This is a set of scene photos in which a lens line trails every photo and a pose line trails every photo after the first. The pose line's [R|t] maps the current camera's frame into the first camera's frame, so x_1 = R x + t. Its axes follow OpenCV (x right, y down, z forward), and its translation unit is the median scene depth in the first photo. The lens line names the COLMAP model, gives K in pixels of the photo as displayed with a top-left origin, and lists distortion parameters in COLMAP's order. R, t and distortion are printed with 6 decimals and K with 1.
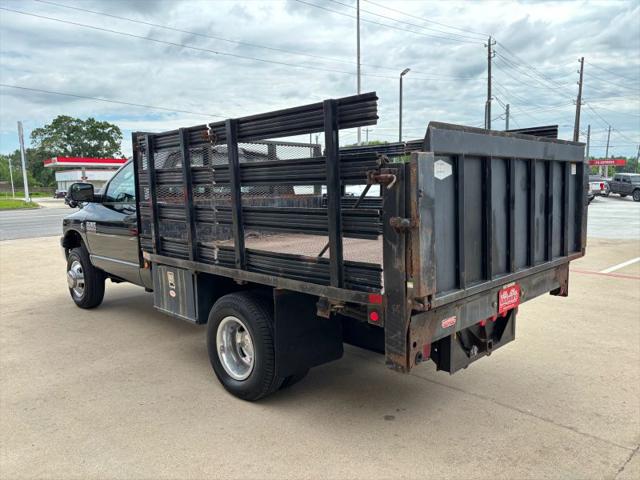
lens RADIAL K [[478.1, 0, 320.0], [0, 478.1, 240.0], [0, 0, 1]] dist [0.081673, -0.101240]
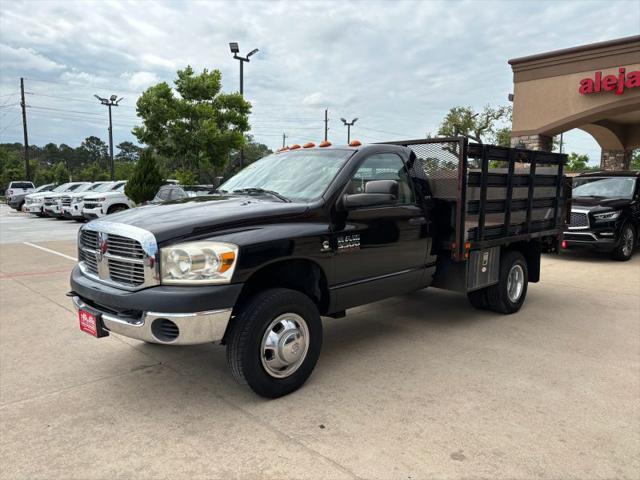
lens RADIAL K [[478.9, 0, 313.8], [0, 478.9, 241.7], [0, 0, 1]] dist [0.021367, -0.002723]
pose [[-0.002968, -0.092696, 0.995690, -2.153654], [0.107821, 0.989860, 0.092475, -0.177297], [-0.994166, 0.107631, 0.007057, 1.964845]]
